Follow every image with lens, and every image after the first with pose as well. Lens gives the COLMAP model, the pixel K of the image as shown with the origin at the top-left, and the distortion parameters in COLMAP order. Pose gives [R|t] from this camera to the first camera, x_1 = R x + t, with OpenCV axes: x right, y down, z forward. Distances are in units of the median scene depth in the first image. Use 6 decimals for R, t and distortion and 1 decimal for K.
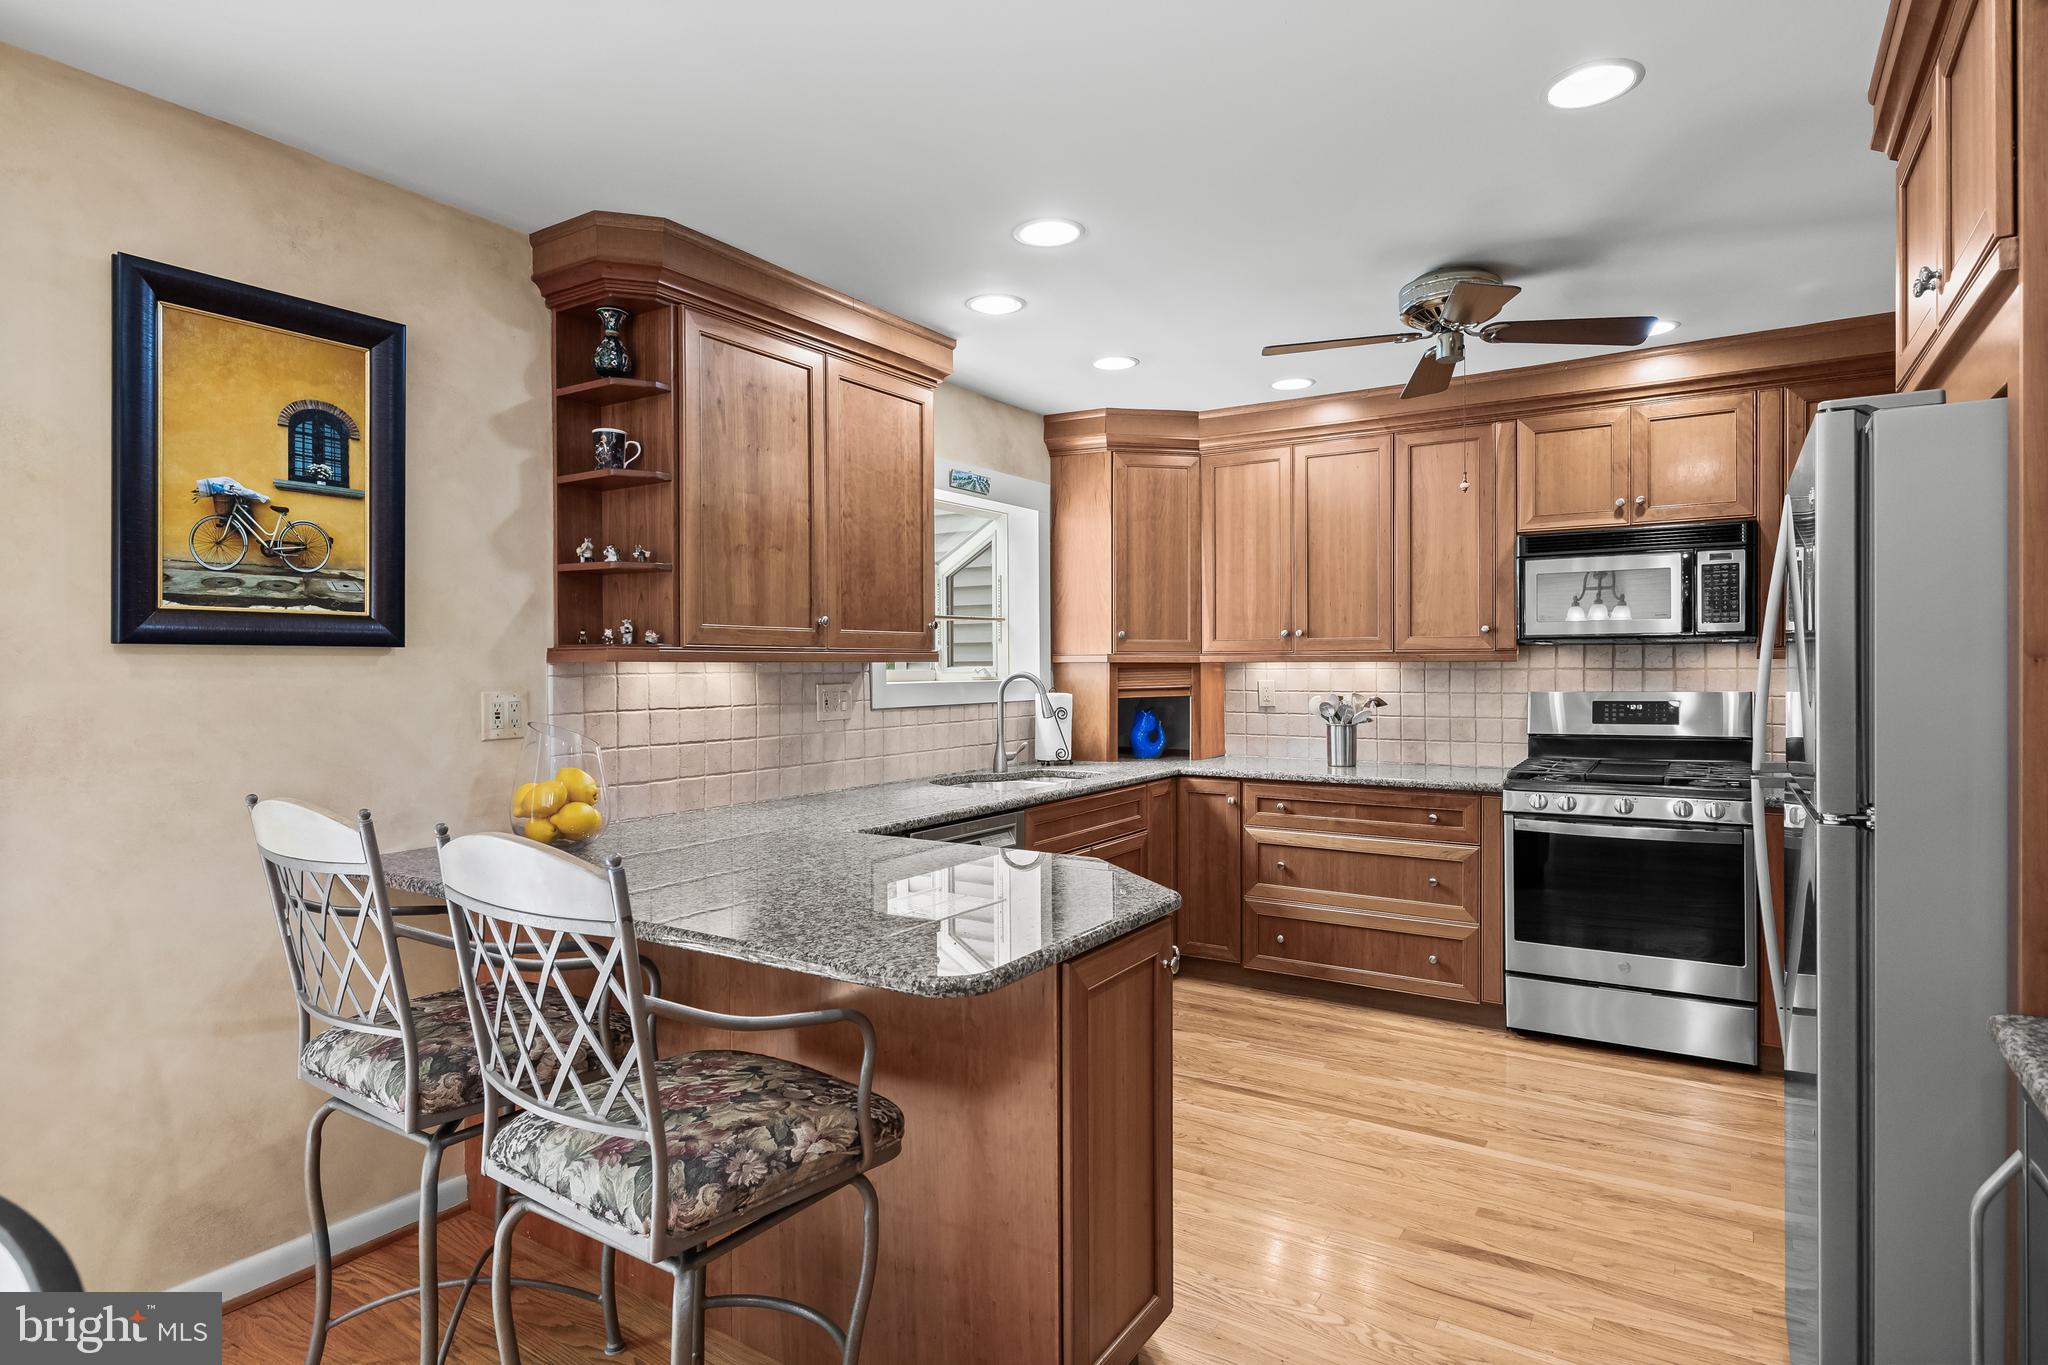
lens RADIAL K [[1083.6, 0, 1009.2], [0, 1083.6, 675.2], [0, 0, 1]] dist [-0.007724, -0.001292]
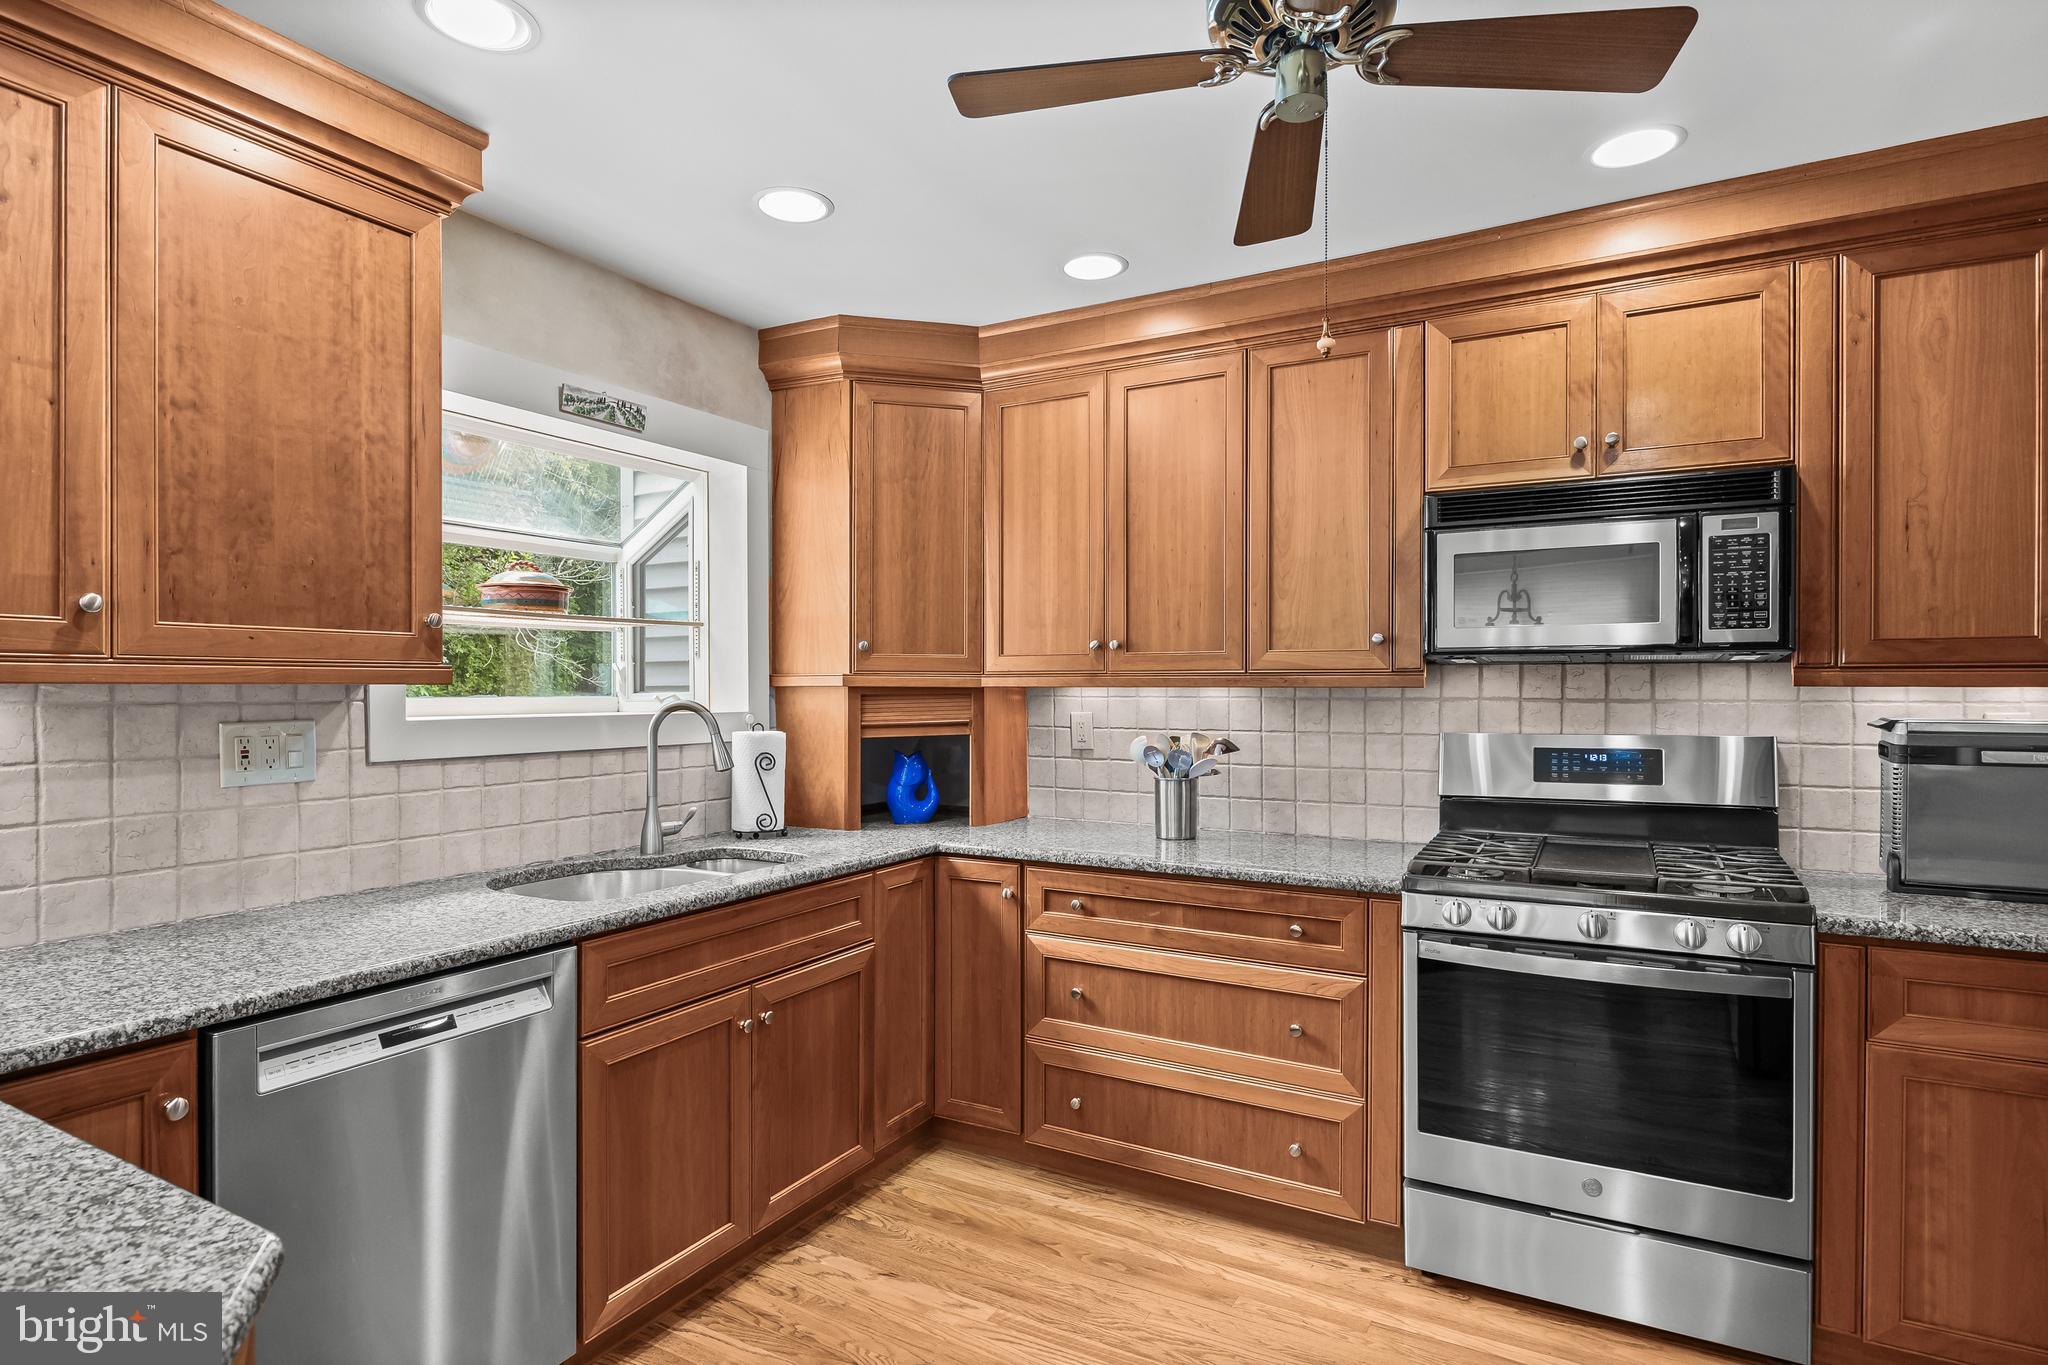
lens RADIAL K [[1083.6, 0, 994.4], [0, 1083.6, 697.1], [0, 0, 1]] dist [-0.007724, -0.001292]
pose [[0.998229, 0.004125, 0.059344, 0.167475], [-0.004022, 0.999990, -0.001855, -0.004919], [-0.059351, 0.001613, 0.998236, 0.353857]]
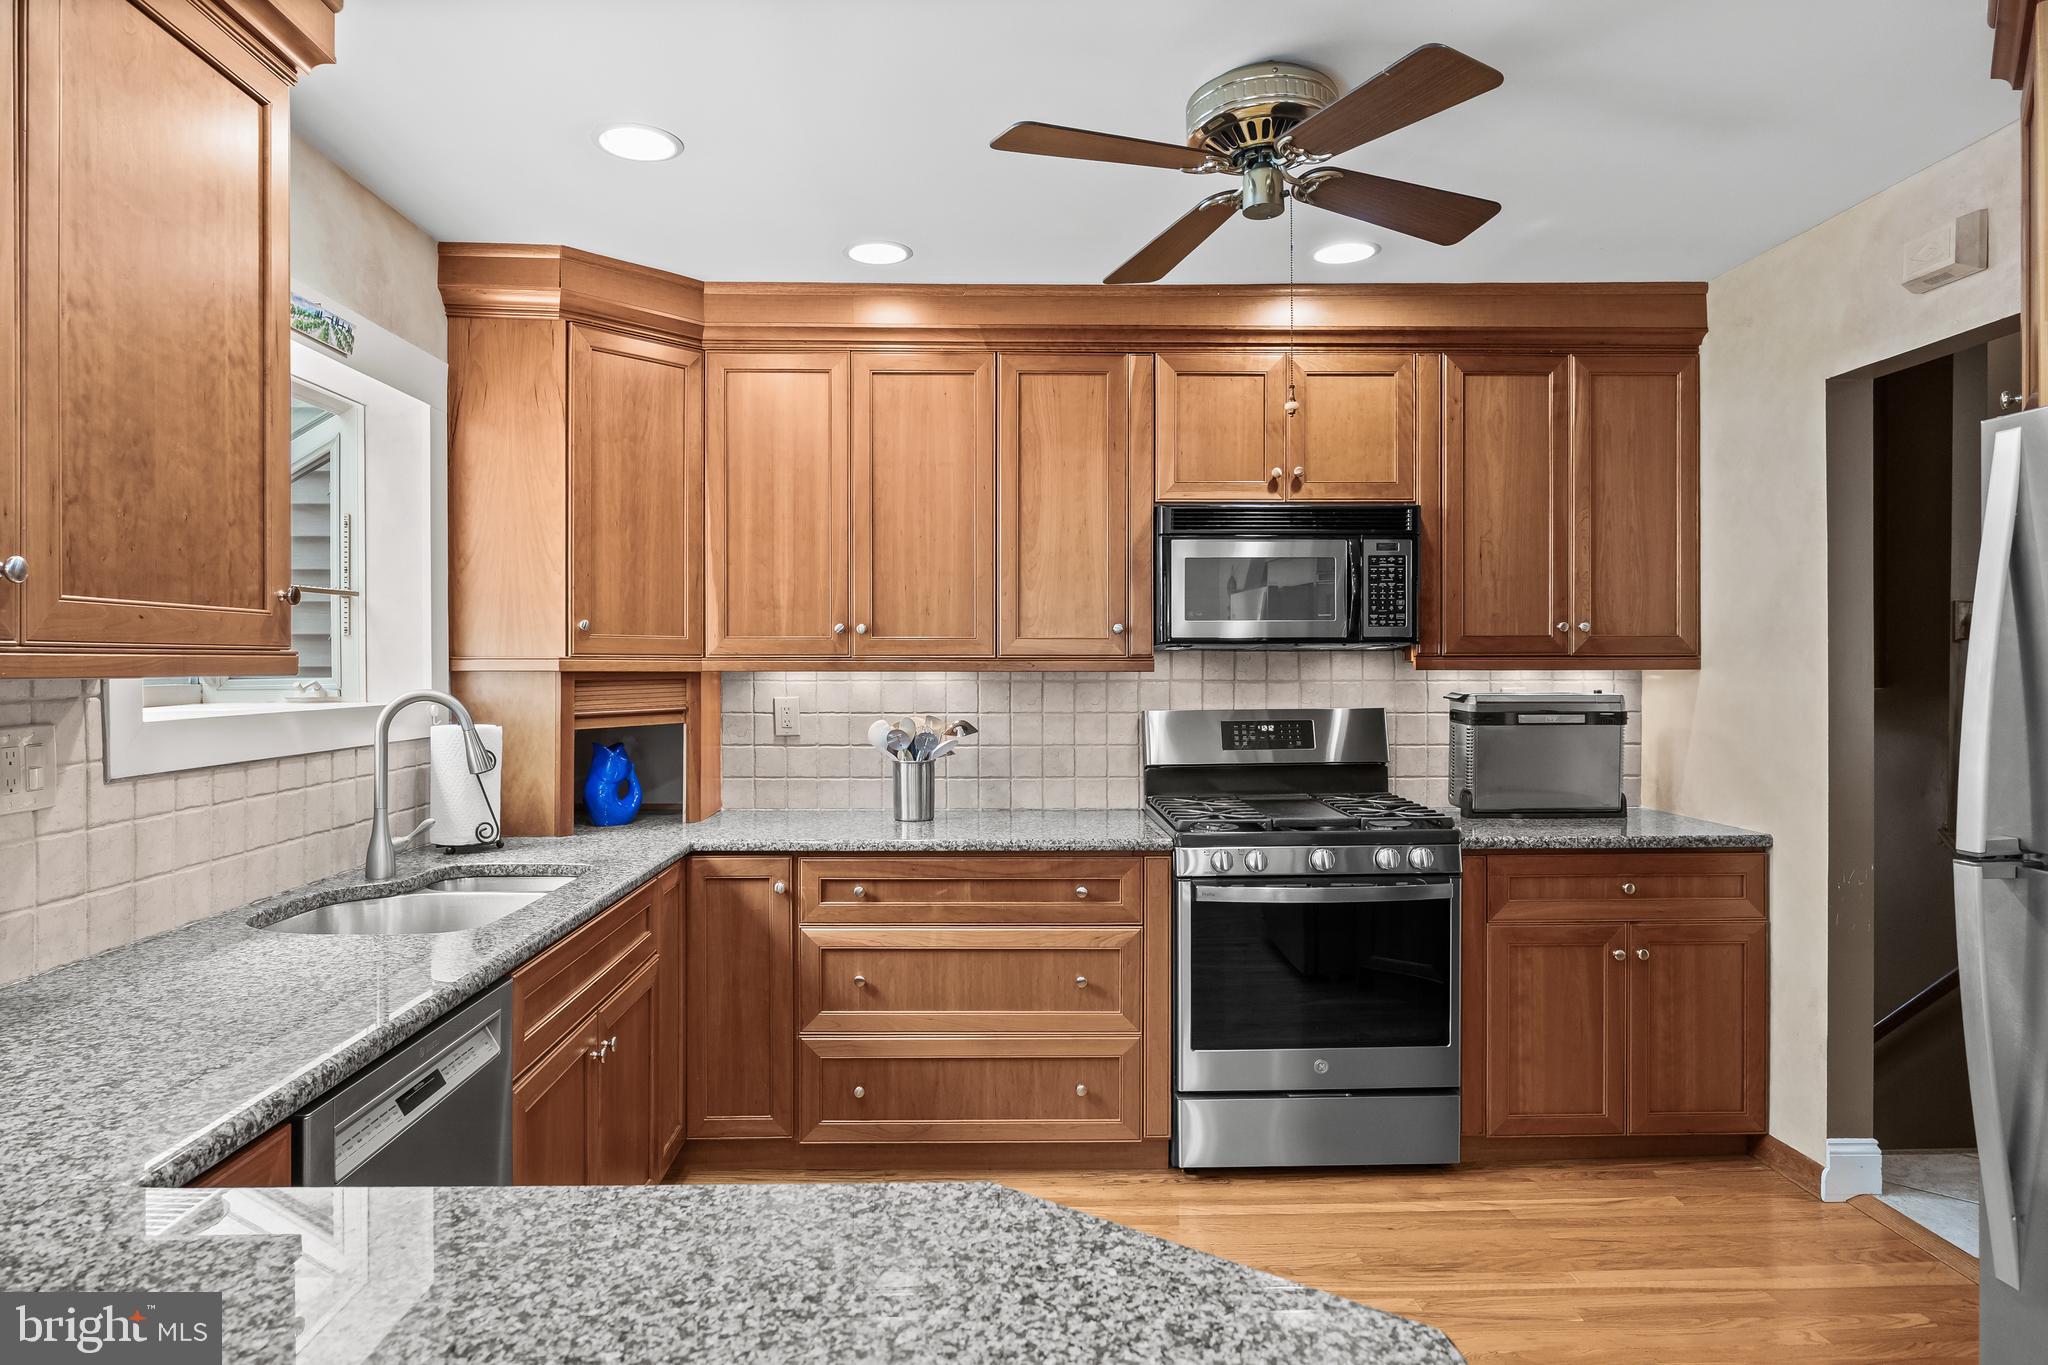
lens RADIAL K [[1210.1, 0, 1018.2], [0, 1210.1, 672.7], [0, 0, 1]] dist [-0.016154, 0.001091]
pose [[0.823752, -0.000234, 0.566950, -0.090117], [0.002876, 0.999989, -0.003765, -0.009155], [-0.566943, 0.004732, 0.823744, 0.353156]]
